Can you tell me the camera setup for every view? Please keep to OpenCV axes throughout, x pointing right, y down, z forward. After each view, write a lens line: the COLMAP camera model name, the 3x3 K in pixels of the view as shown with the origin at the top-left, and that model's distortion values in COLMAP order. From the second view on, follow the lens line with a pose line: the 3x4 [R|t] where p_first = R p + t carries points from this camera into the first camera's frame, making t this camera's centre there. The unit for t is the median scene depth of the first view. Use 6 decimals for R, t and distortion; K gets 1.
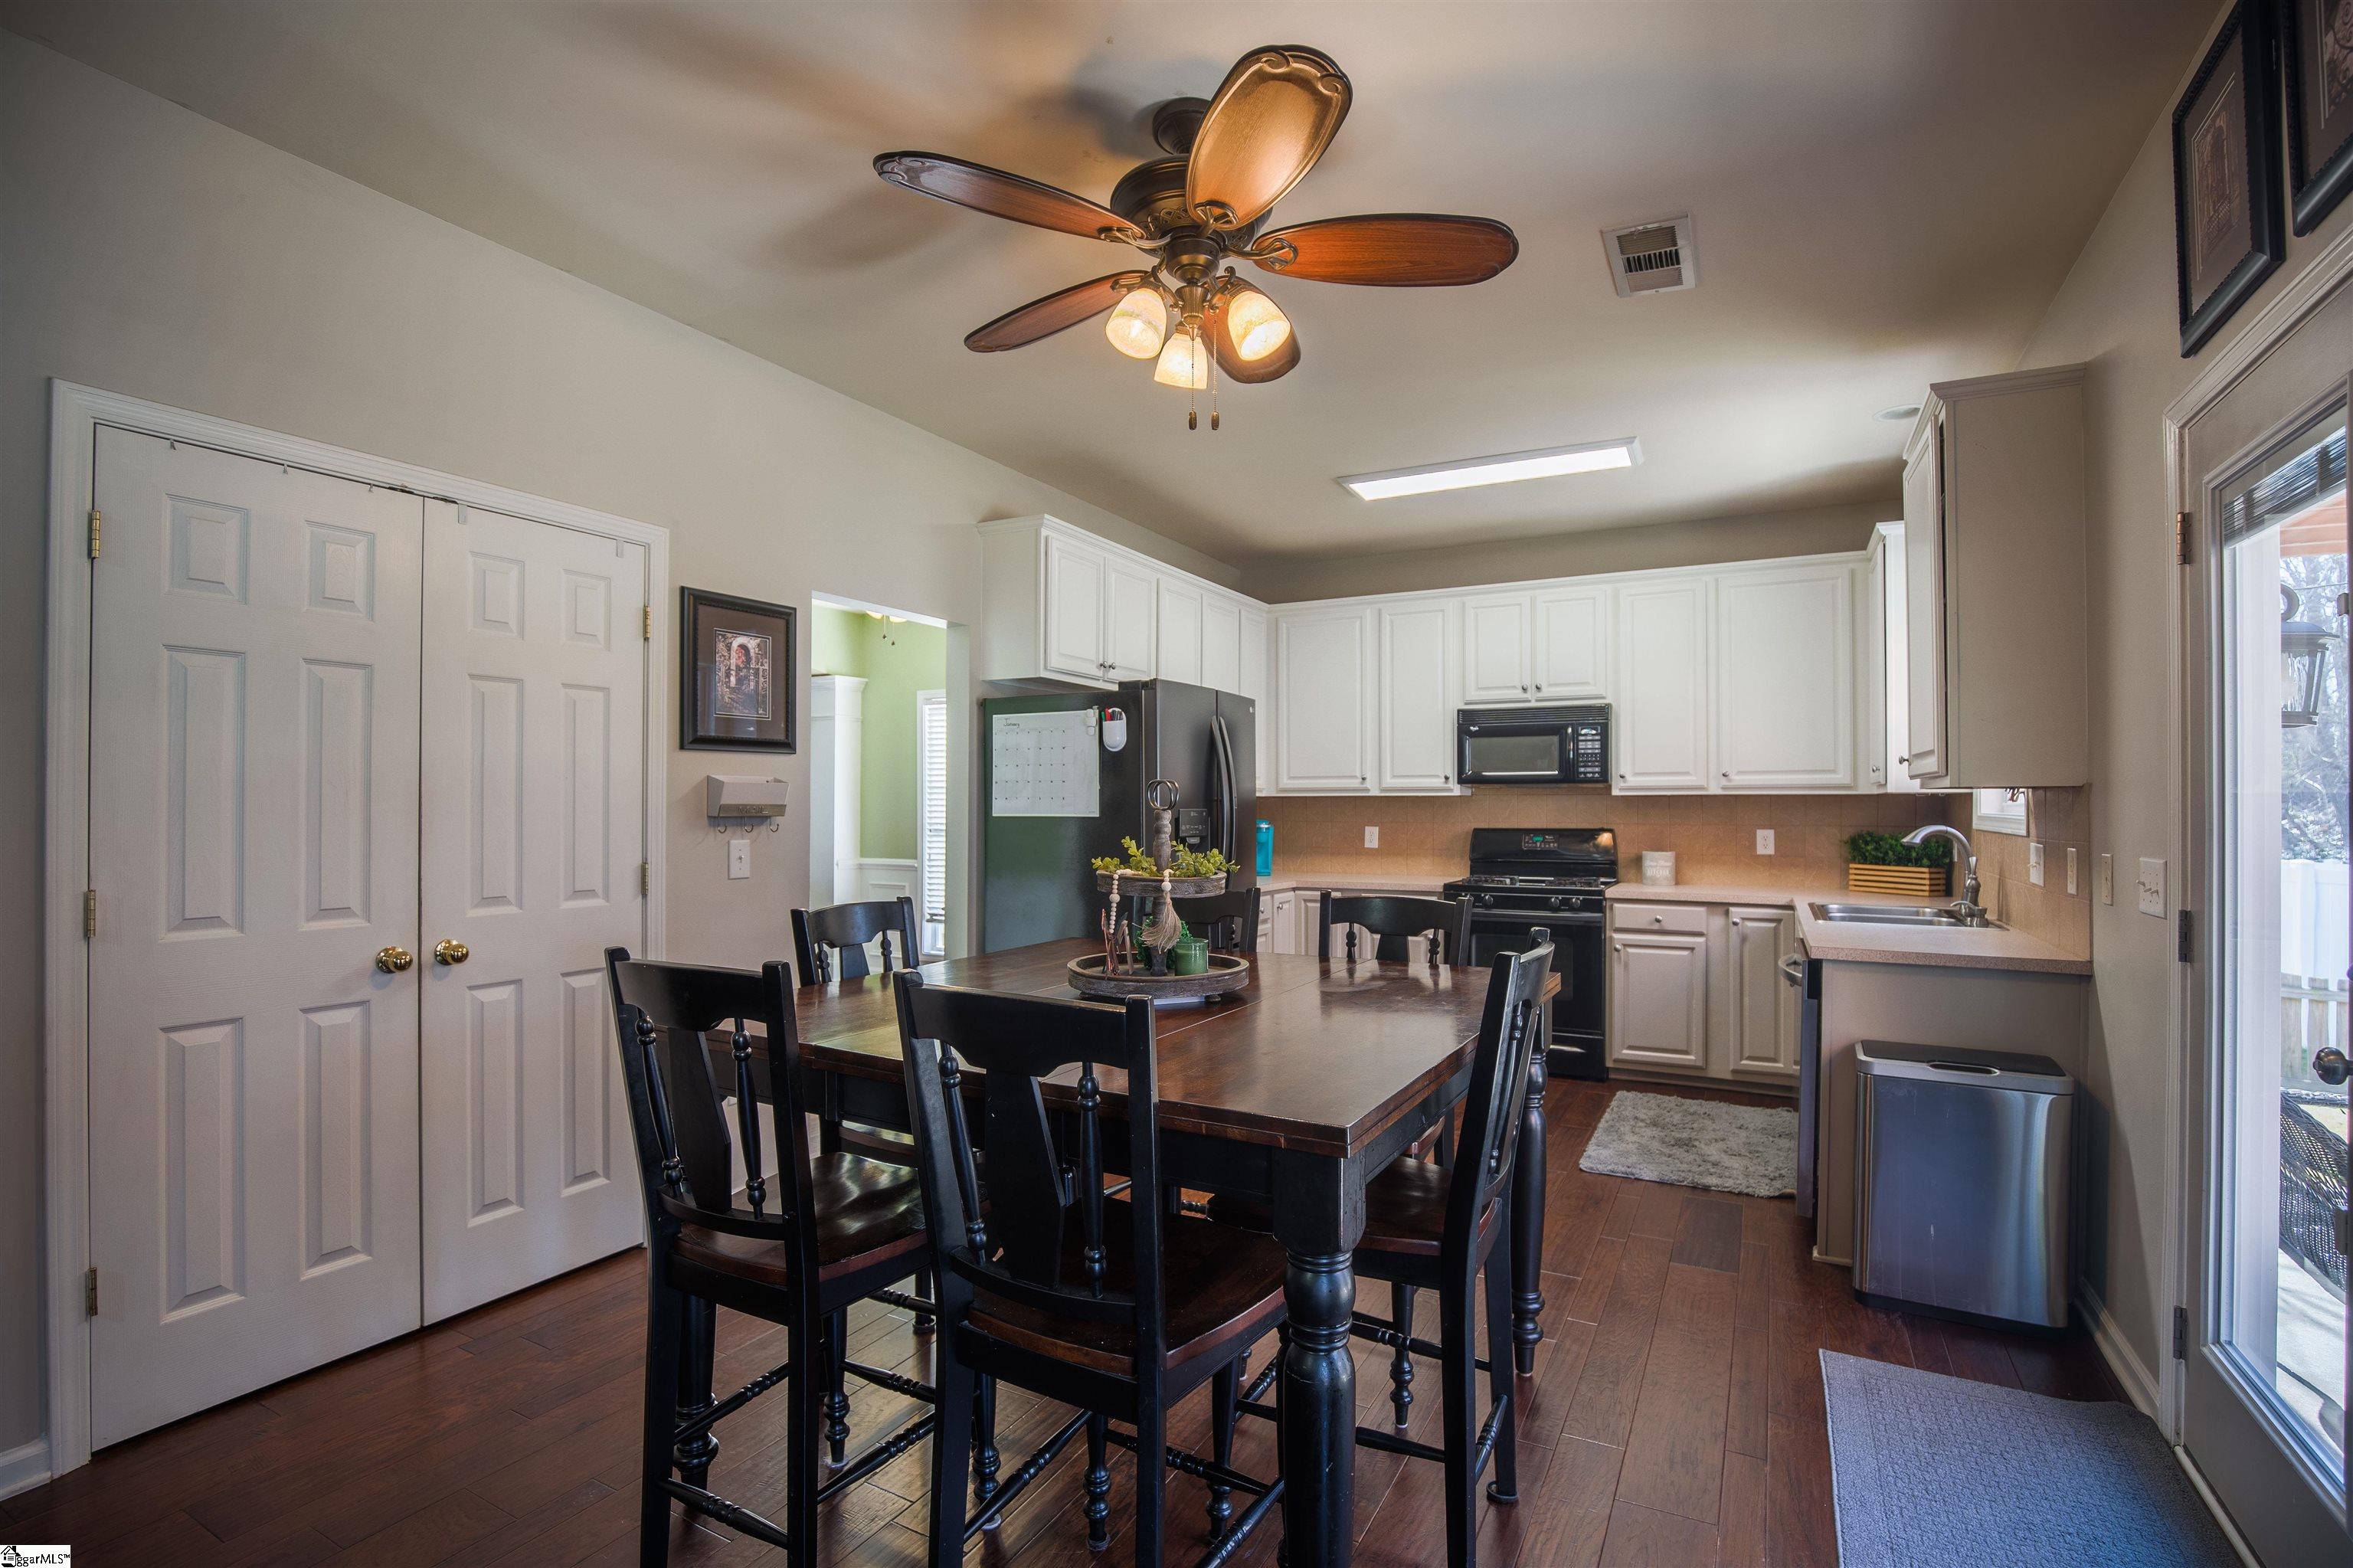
lens RADIAL K [[1107.7, 0, 1179.5], [0, 1107.7, 809.9], [0, 0, 1]] dist [-0.032075, 0.004245]
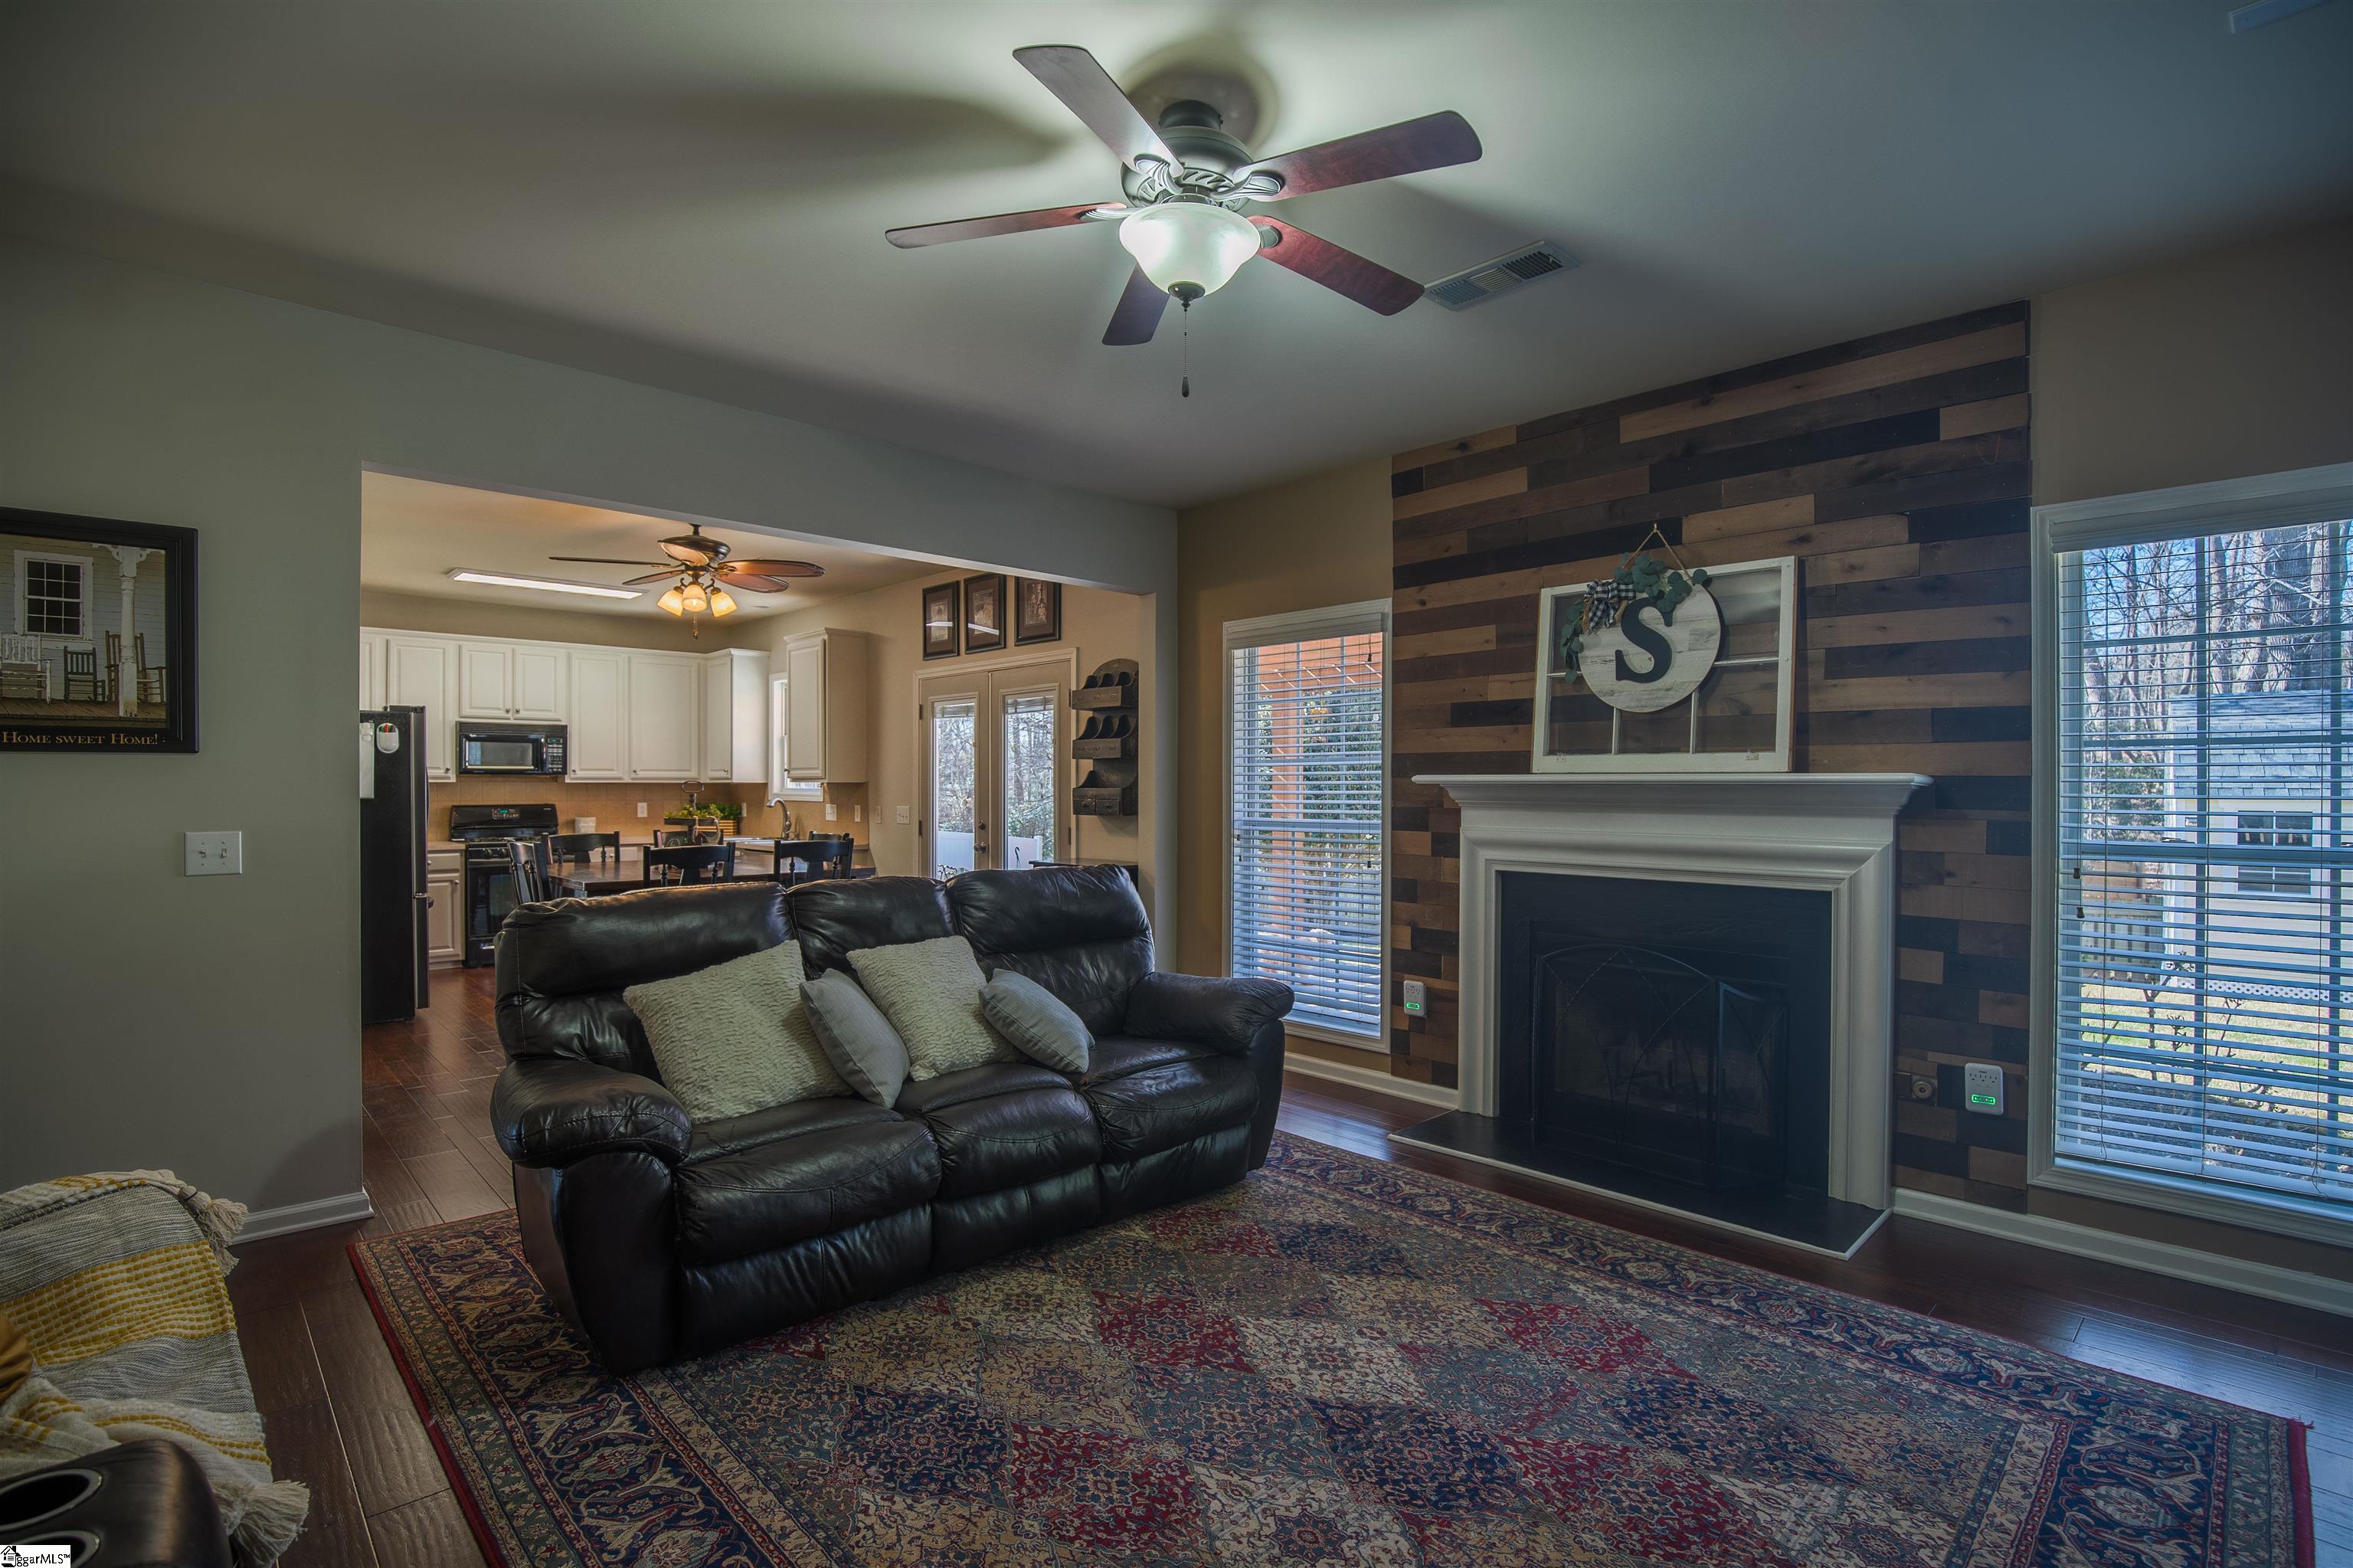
lens RADIAL K [[1107.7, 0, 1183.8], [0, 1107.7, 791.9], [0, 0, 1]] dist [-0.032075, 0.004245]
pose [[0.295937, -0.004705, 0.955196, -0.913482], [0.002705, 0.999988, 0.004088, -0.003975], [-0.955203, 0.001374, 0.295947, -0.342025]]
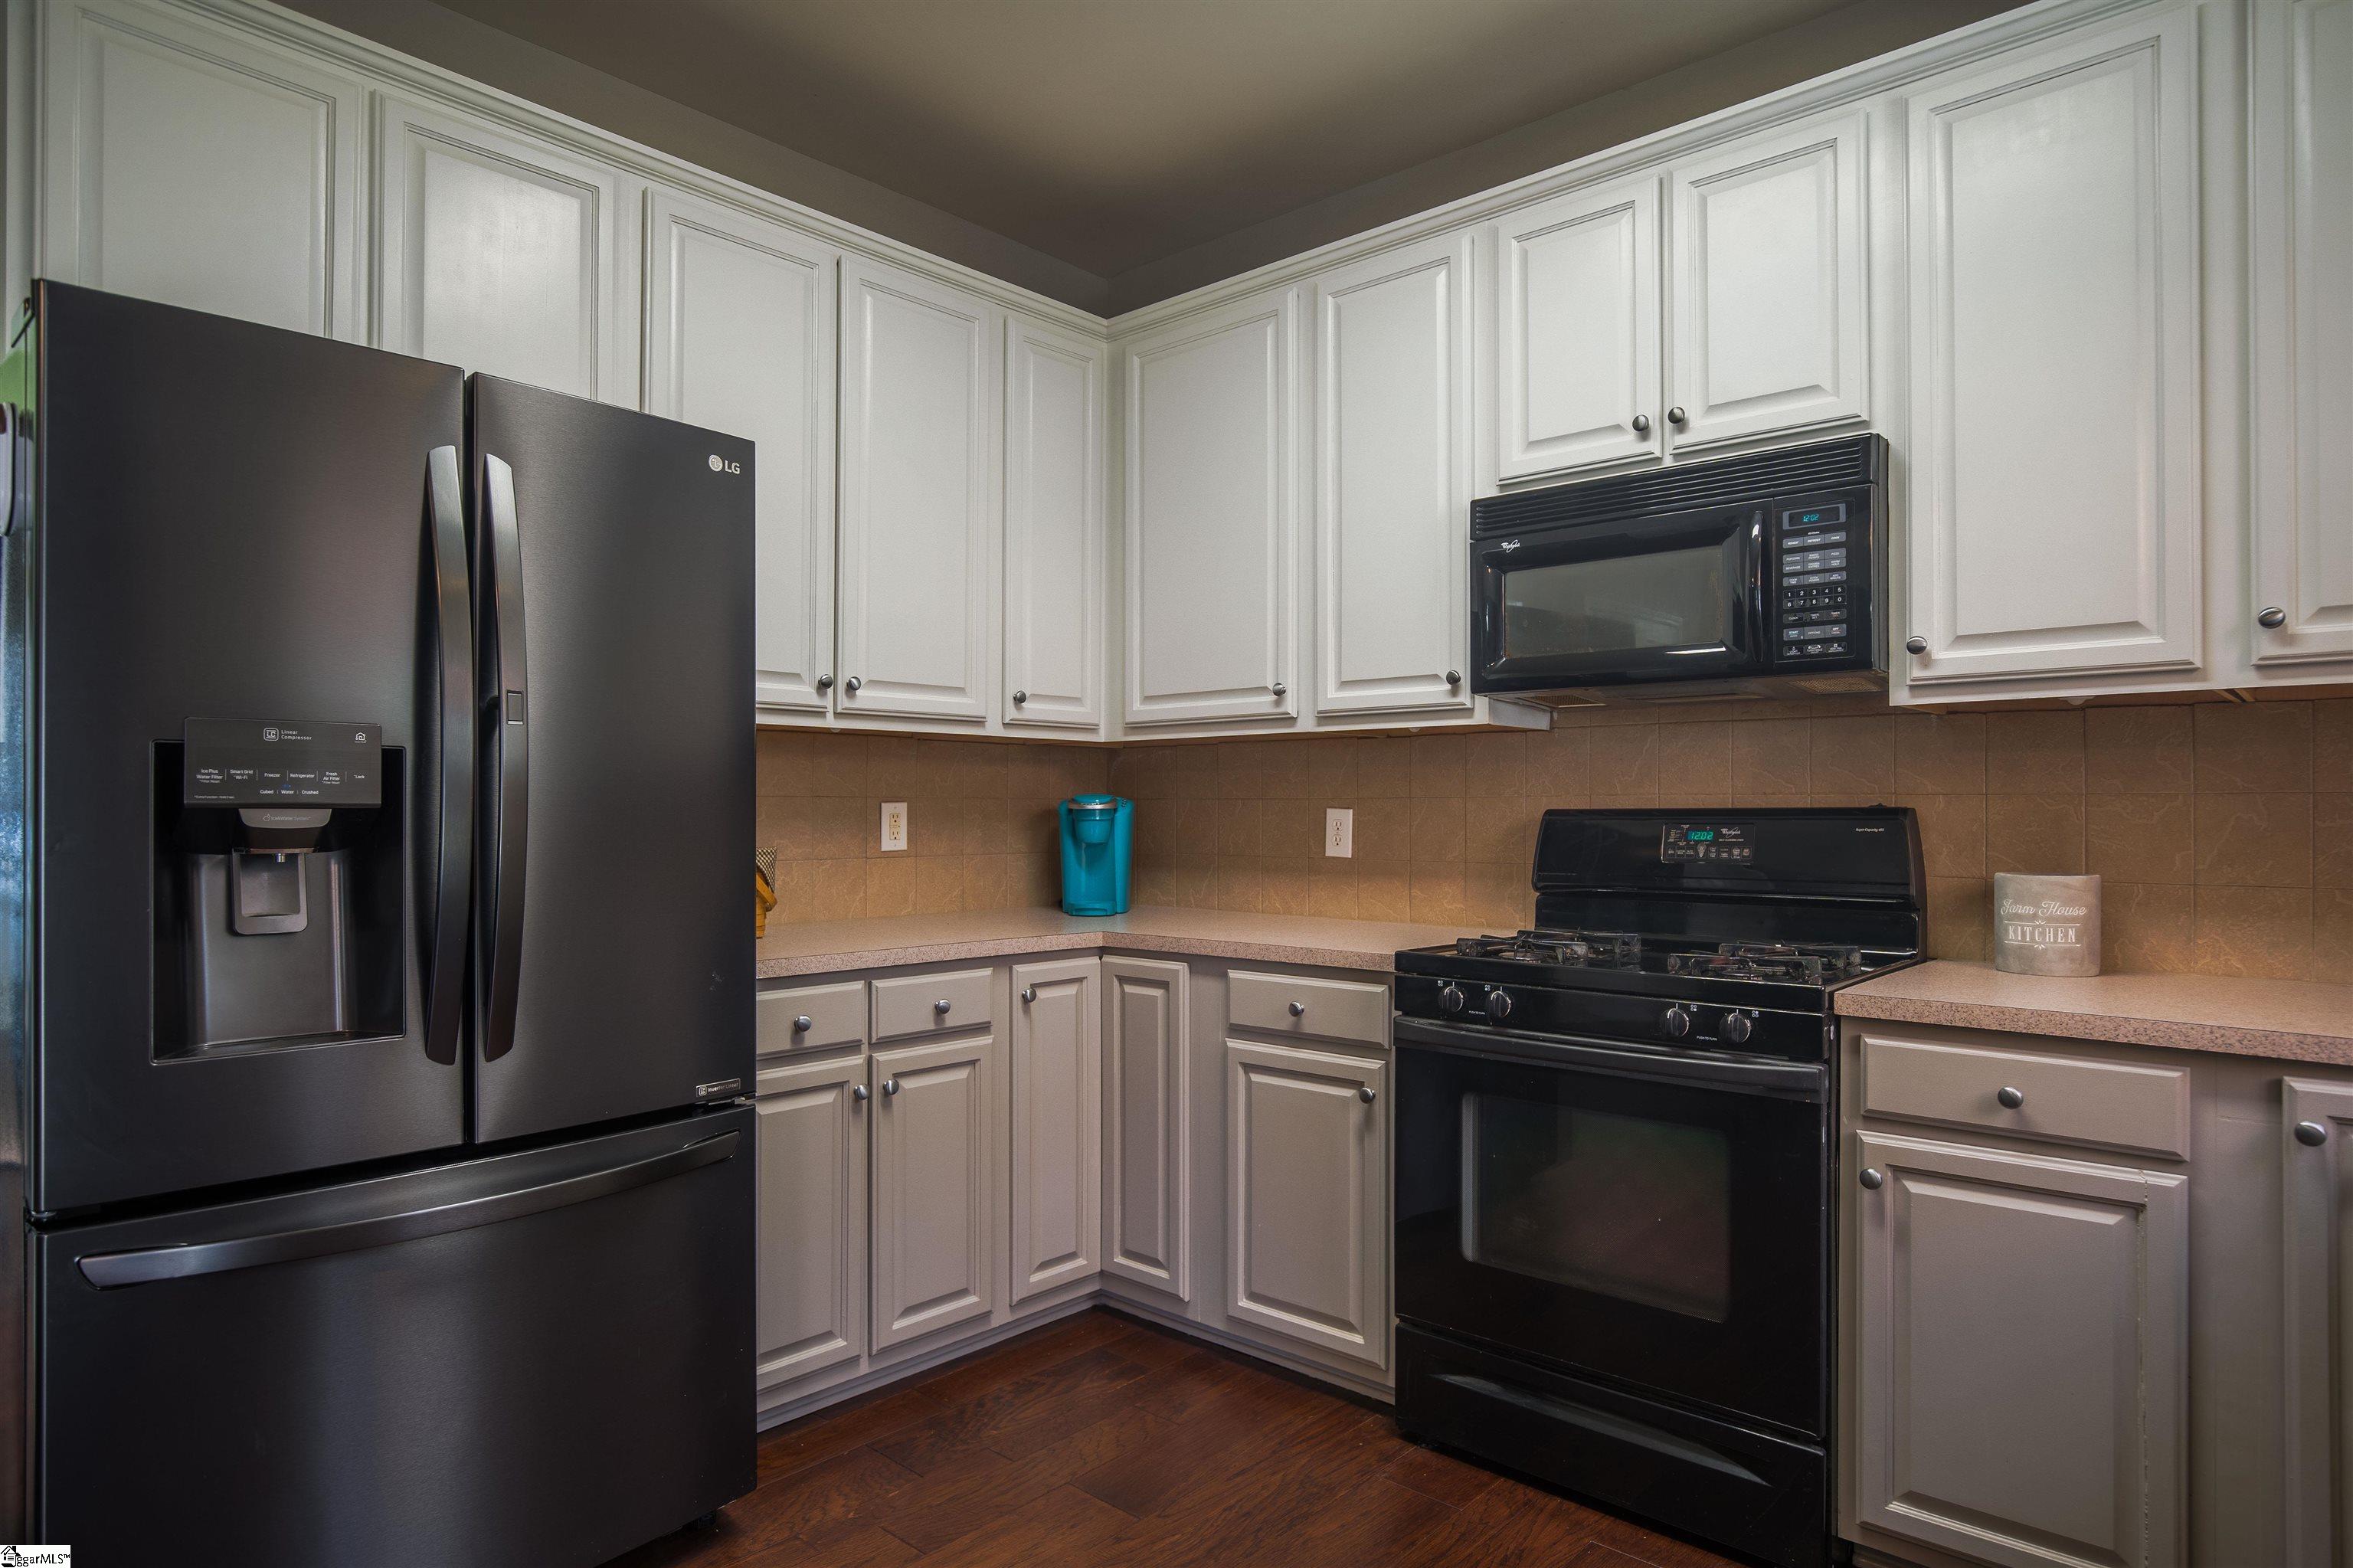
lens RADIAL K [[1361.9, 0, 1170.1], [0, 1361.9, 808.6], [0, 0, 1]] dist [-0.010948, 0.001217]
pose [[0.969123, 0.001439, -0.246574, 0.299106], [-0.003131, 0.999974, -0.006471, 0.023134], [0.246558, 0.007043, 0.969102, 0.574189]]
